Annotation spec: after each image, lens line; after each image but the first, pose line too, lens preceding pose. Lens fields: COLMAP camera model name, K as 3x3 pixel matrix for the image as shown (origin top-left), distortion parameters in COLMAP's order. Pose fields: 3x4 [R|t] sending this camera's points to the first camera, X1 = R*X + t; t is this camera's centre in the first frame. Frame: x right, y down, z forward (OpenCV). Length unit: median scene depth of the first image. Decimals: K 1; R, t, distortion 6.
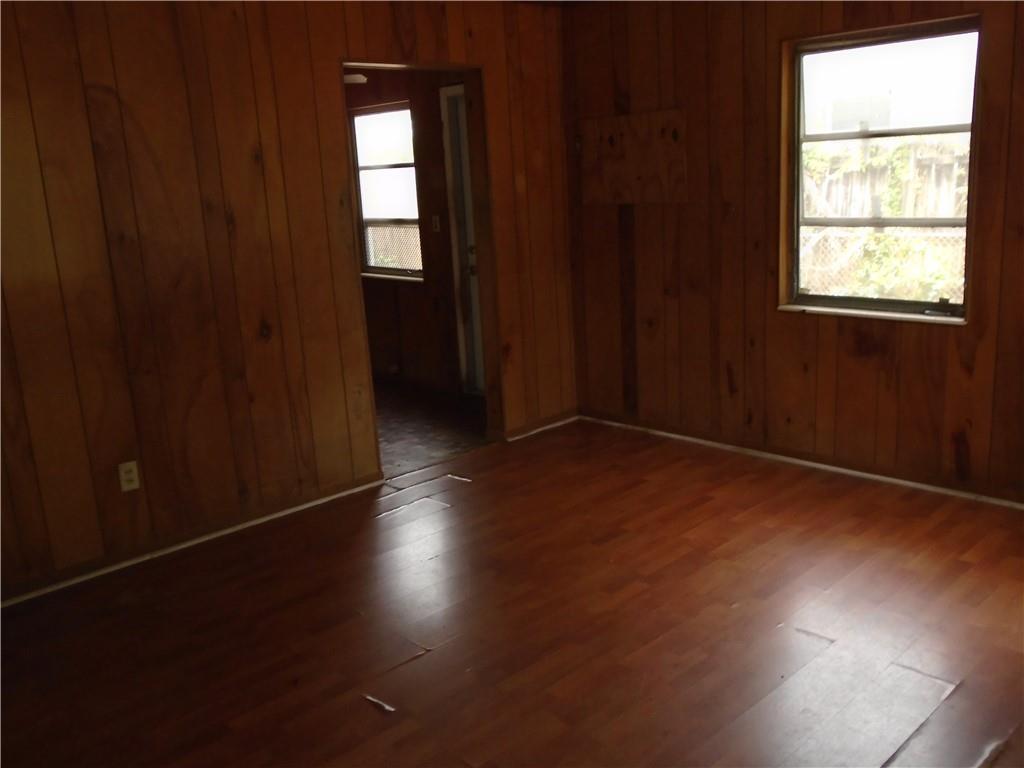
lens RADIAL K [[932.7, 0, 512.0], [0, 932.7, 384.0], [0, 0, 1]] dist [0.012548, 0.003217]
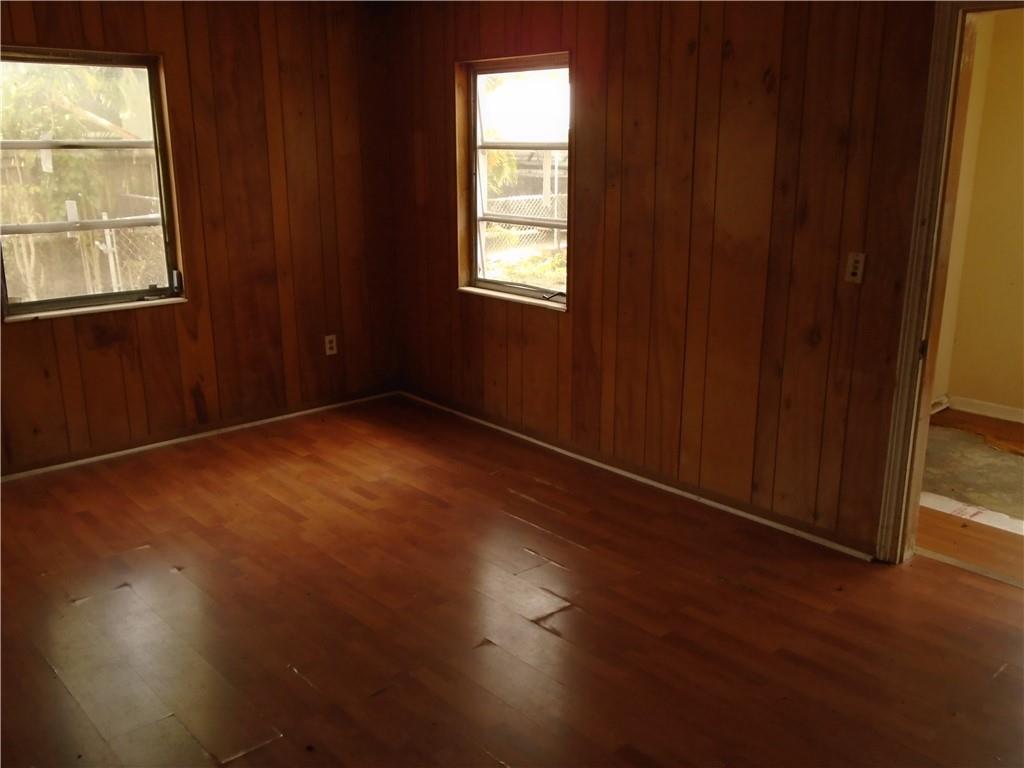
lens RADIAL K [[898.1, 0, 512.0], [0, 898.1, 384.0], [0, 0, 1]] dist [-0.017976, -0.005373]
pose [[0.029866, -0.203717, 0.978574, -0.682522], [0.228219, 0.954541, 0.191748, -0.085431], [-0.973152, 0.217602, 0.075000, 0.492419]]
